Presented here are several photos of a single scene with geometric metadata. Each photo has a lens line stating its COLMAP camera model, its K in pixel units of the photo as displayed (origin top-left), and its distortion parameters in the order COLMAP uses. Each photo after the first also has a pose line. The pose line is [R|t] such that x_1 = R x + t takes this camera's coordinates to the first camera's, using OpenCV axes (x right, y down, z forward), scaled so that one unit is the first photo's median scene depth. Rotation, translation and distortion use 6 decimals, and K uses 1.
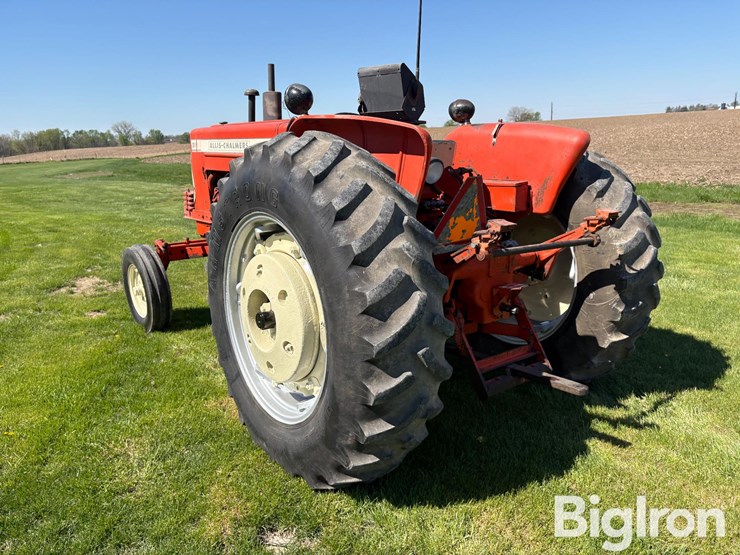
lens RADIAL K [[564.5, 0, 384.3], [0, 564.5, 276.4], [0, 0, 1]] dist [0.030782, -0.024711]
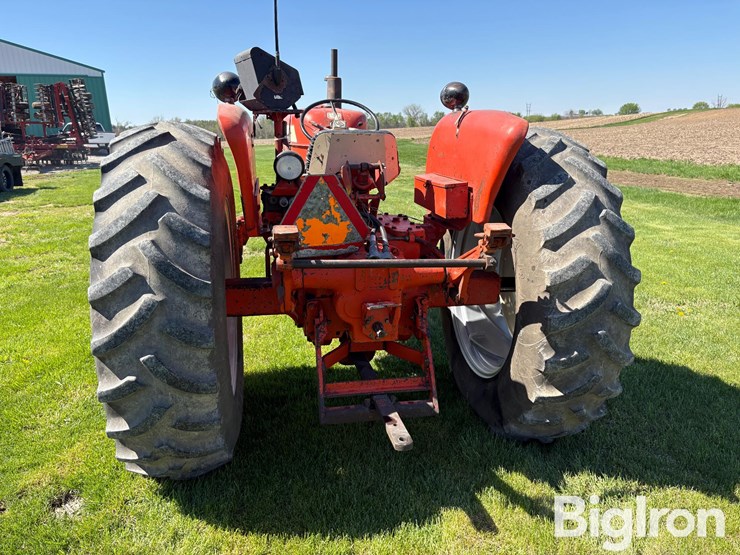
lens RADIAL K [[564.5, 0, 376.1], [0, 564.5, 273.4], [0, 0, 1]] dist [0.030782, -0.024711]
pose [[0.887643, 0.126132, -0.442923, 0.540784], [-0.115085, 0.992001, 0.051857, -0.066854], [0.445921, 0.004943, 0.895059, 0.217499]]
